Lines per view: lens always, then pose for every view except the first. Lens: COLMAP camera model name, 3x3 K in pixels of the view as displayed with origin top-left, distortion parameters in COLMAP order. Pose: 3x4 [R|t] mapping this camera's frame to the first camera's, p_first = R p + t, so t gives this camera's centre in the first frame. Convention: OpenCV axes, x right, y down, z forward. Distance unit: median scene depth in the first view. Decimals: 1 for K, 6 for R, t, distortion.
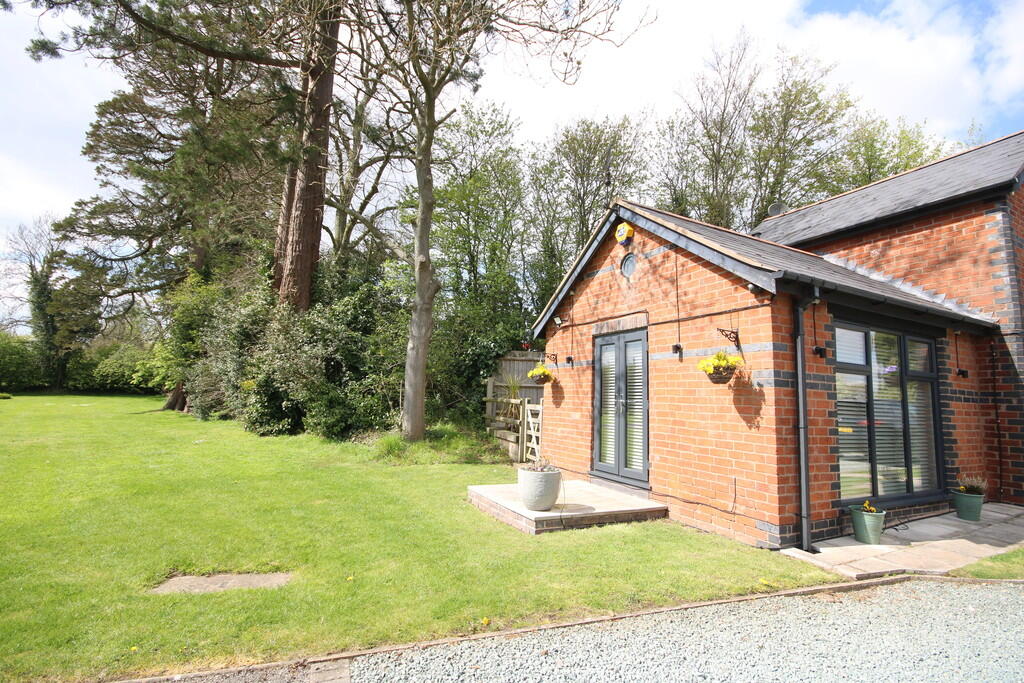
lens RADIAL K [[477.1, 0, 512.0], [0, 477.1, 341.5], [0, 0, 1]] dist [0.000260, -0.000632]
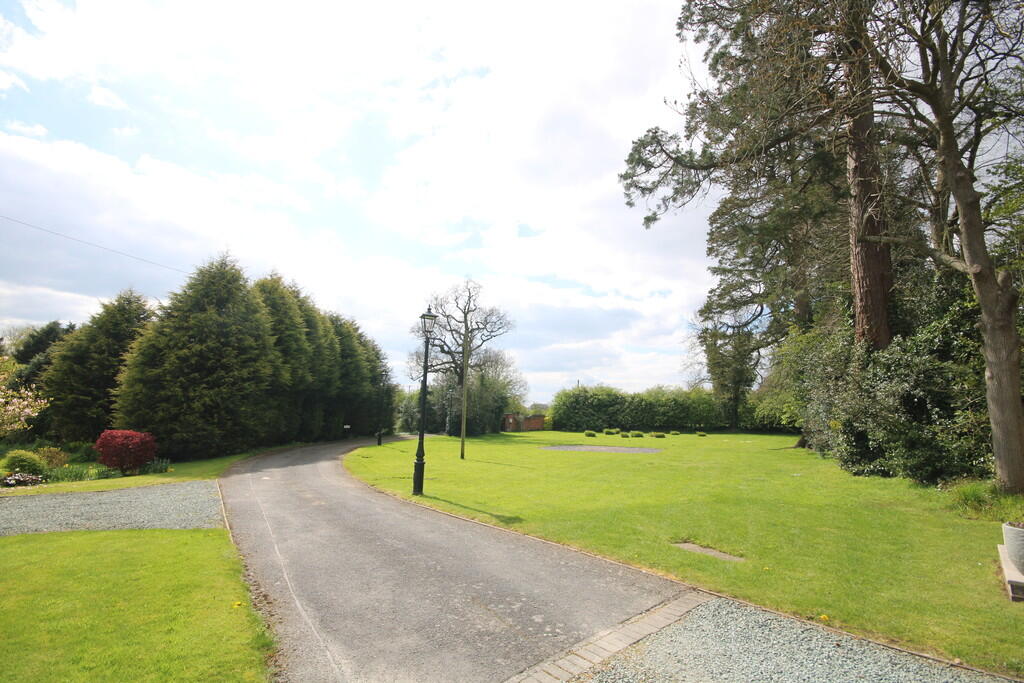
lens RADIAL K [[477.1, 0, 512.0], [0, 477.1, 341.5], [0, 0, 1]] dist [0.000260, -0.000632]
pose [[0.346610, -0.170839, -0.922321, 0.196183], [0.095145, 0.984606, -0.146621, -0.003636], [0.933172, -0.036934, 0.357529, -0.038180]]
